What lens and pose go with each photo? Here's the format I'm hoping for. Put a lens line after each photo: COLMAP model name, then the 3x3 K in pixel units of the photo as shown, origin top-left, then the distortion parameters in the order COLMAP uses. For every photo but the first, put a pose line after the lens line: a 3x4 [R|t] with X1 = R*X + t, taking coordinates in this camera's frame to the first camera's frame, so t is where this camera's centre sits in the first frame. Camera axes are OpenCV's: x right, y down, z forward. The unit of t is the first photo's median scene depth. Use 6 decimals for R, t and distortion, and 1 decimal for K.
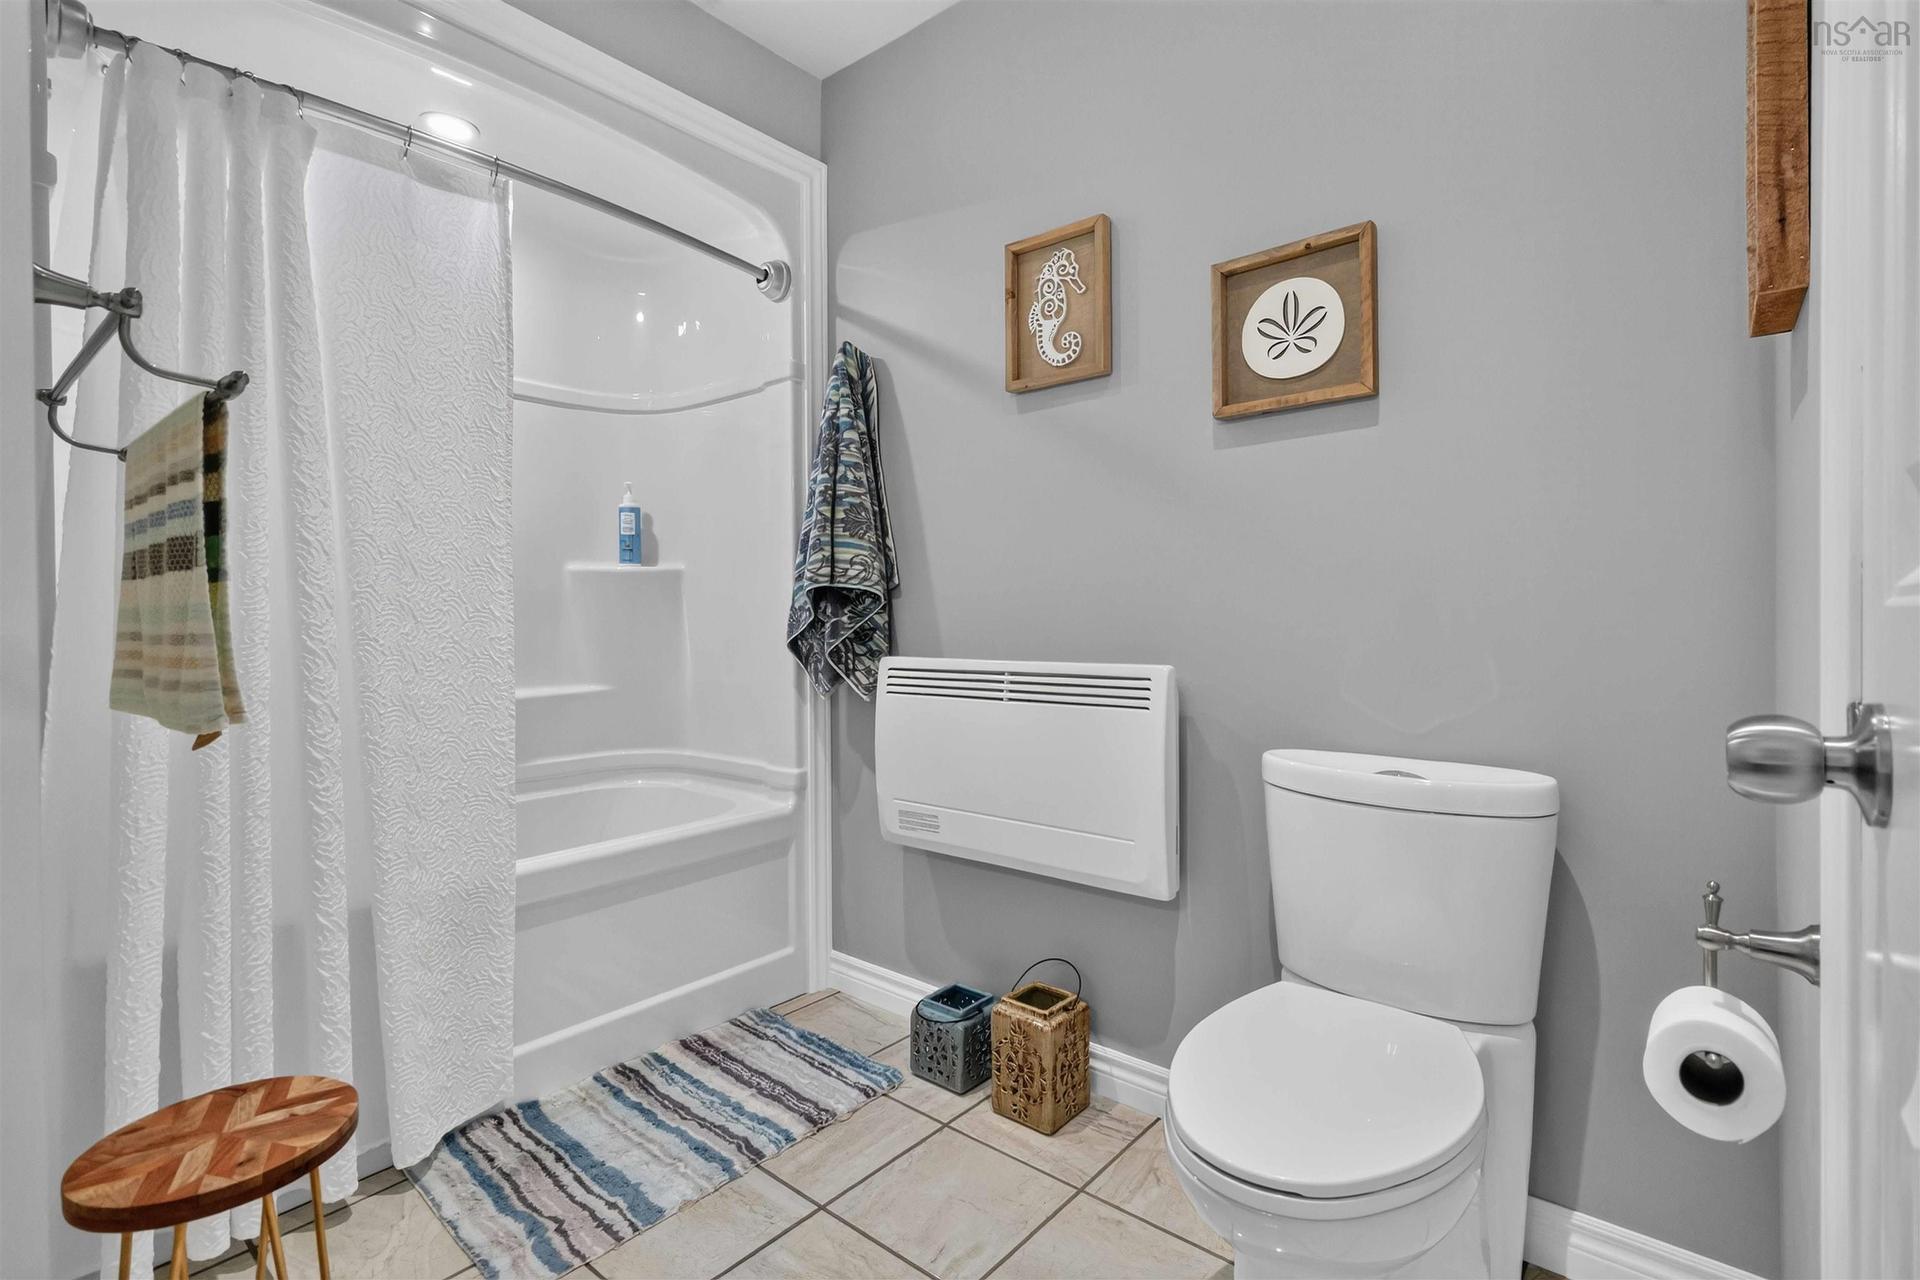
lens RADIAL K [[886.5, 0, 972.1], [0, 886.5, 630.0], [0, 0, 1]] dist [0.000149, 0.002784]
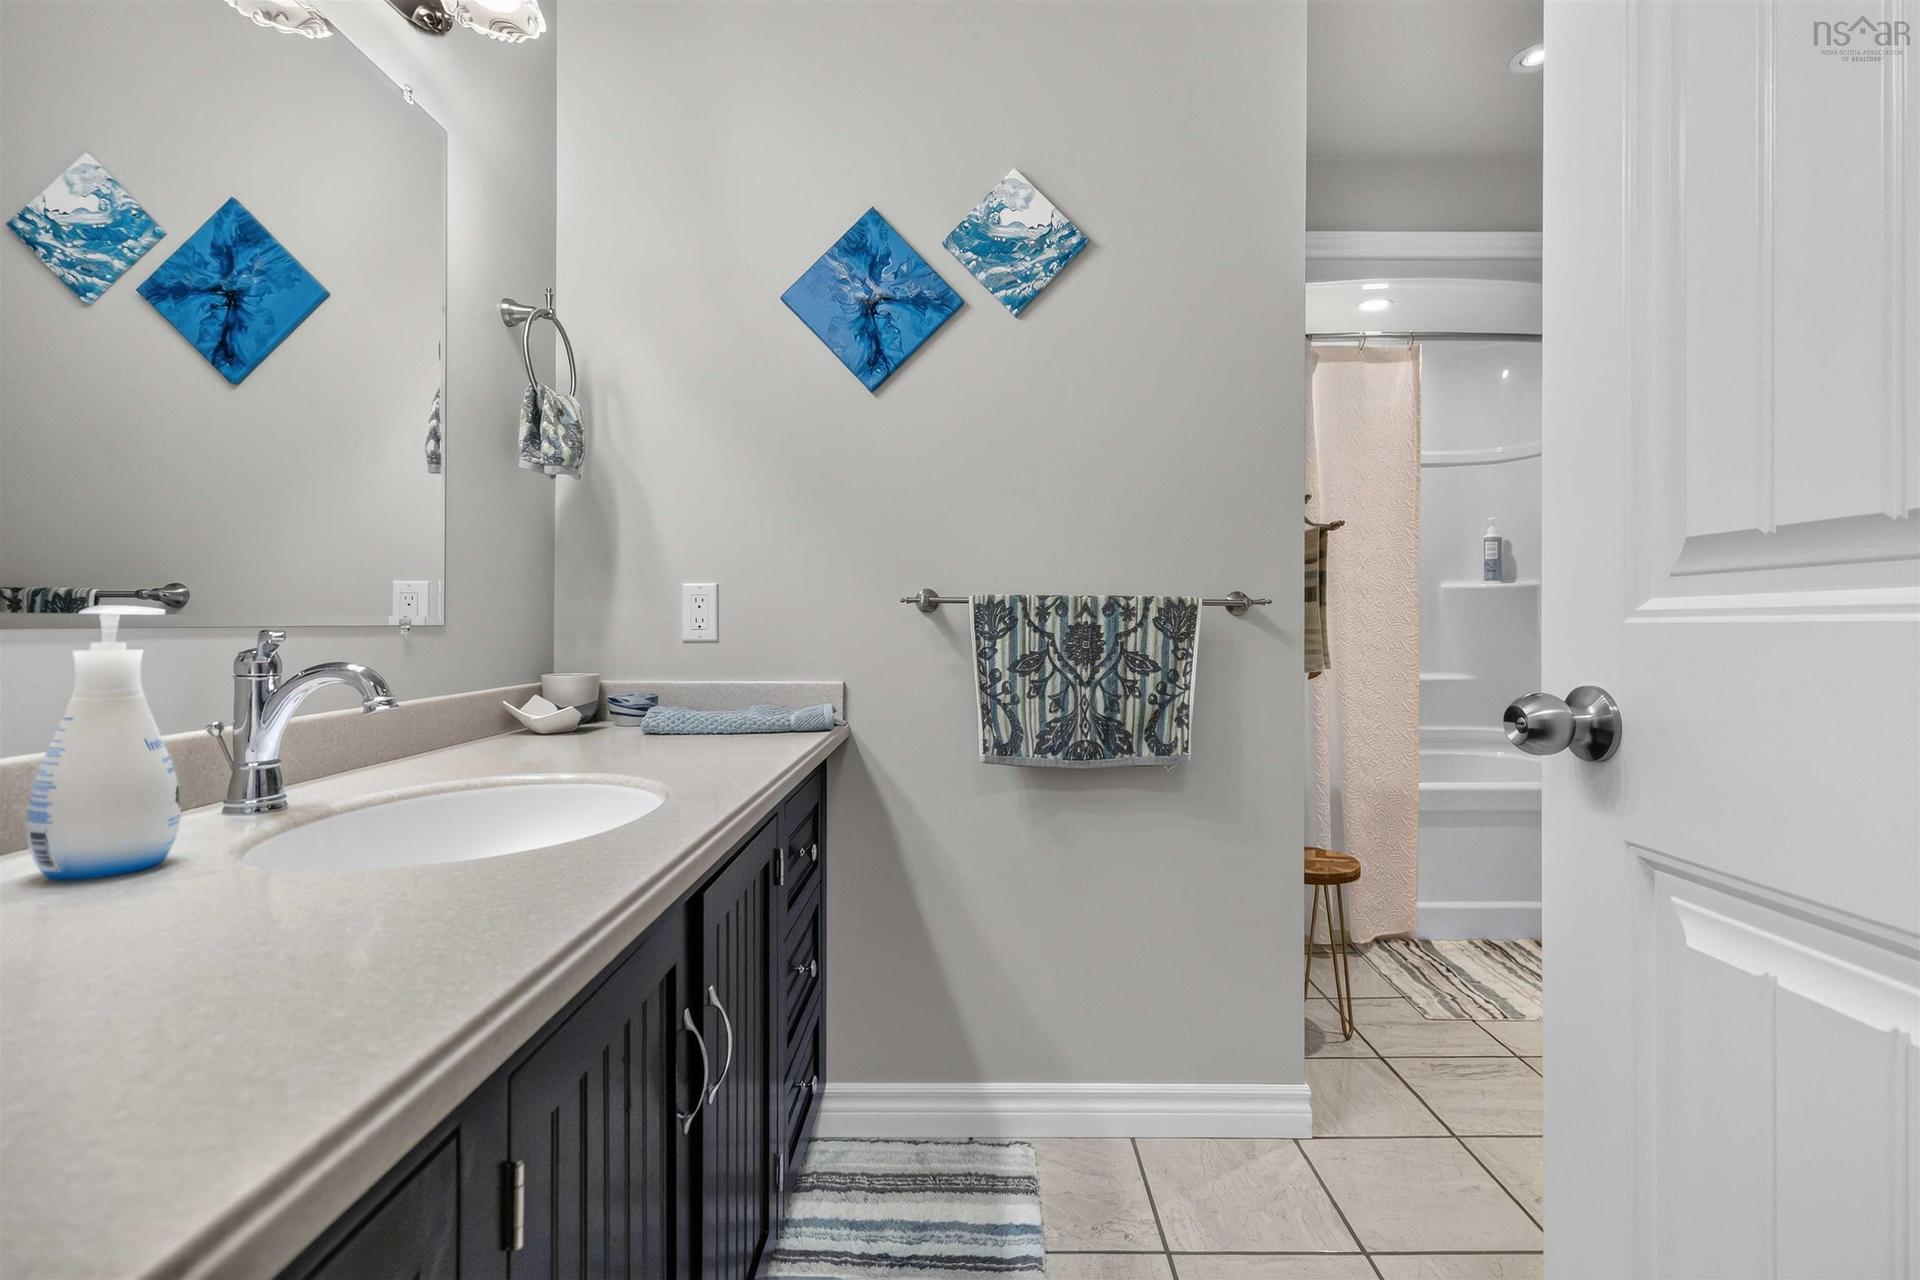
lens RADIAL K [[886.5, 0, 973.3], [0, 886.5, 634.9], [0, 0, 1]] dist [0.000149, 0.002784]
pose [[0.642779, 0.008841, -0.766001, 0.174731], [-0.010645, 0.999940, 0.002608, 0.011429], [0.765978, 0.006478, 0.642834, -0.607730]]
